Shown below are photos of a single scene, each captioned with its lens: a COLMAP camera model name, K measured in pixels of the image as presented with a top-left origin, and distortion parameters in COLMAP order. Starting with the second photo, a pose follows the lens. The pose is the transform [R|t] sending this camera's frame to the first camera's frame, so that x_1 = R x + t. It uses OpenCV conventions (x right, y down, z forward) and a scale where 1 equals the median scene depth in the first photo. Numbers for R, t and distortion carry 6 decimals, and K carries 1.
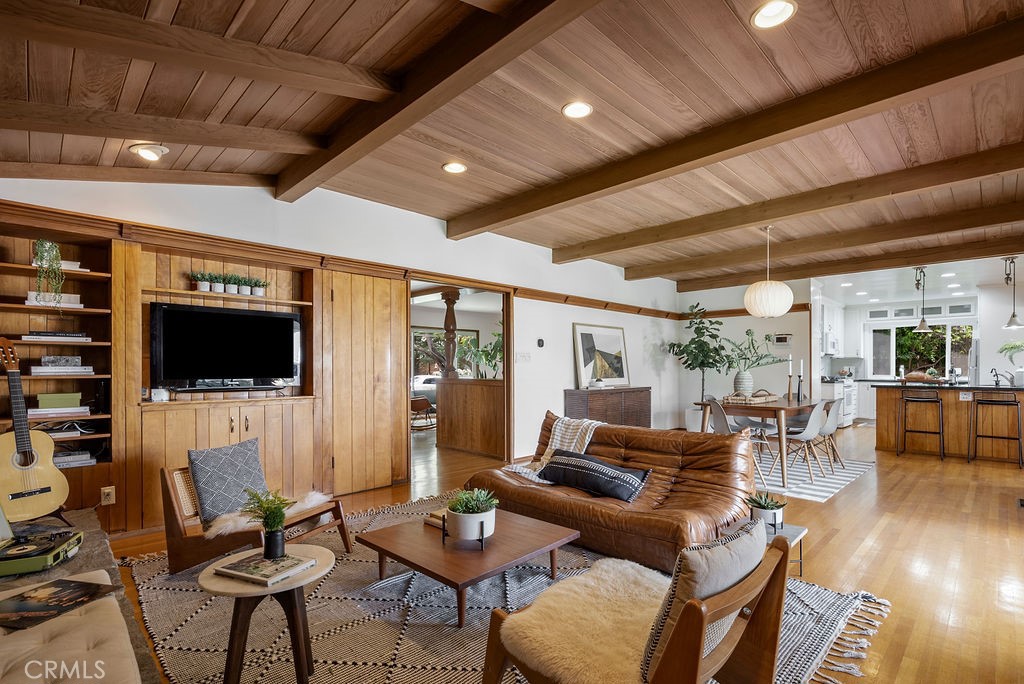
lens RADIAL K [[479.4, 0, 510.5], [0, 479.4, 370.8], [0, 0, 1]] dist [-0.003111, 0.001331]
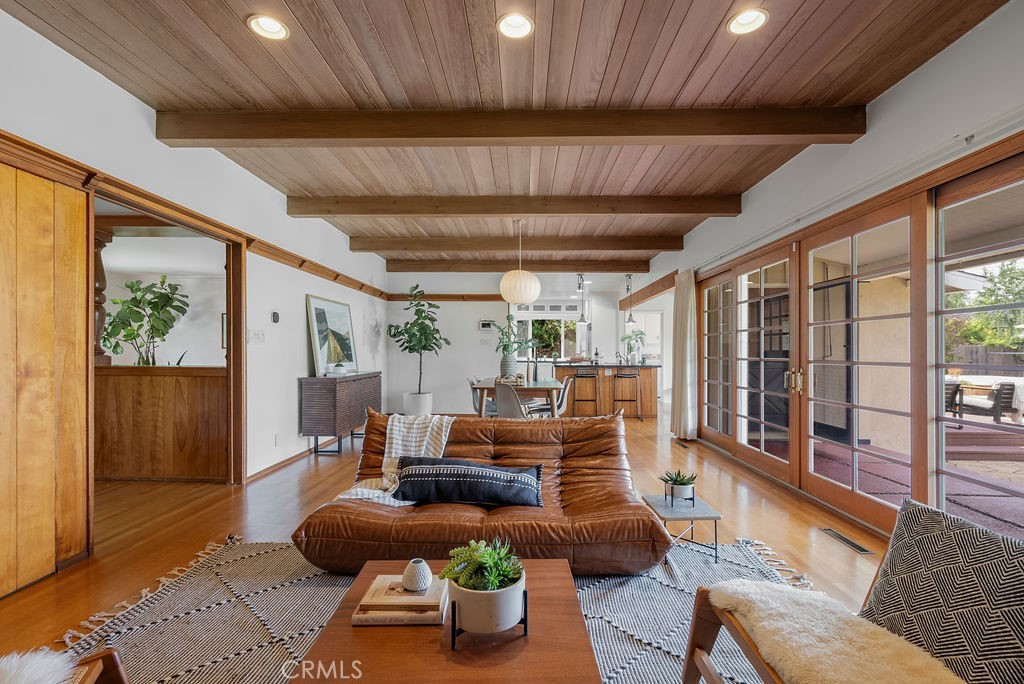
lens RADIAL K [[479.4, 0, 515.1], [0, 479.4, 352.5], [0, 0, 1]] dist [-0.003111, 0.001331]
pose [[0.715094, 0.000563, 0.699028, -0.186053], [0.000368, 0.999999, -0.001182, -0.001596], [-0.699029, 0.001102, 0.715093, 0.194908]]
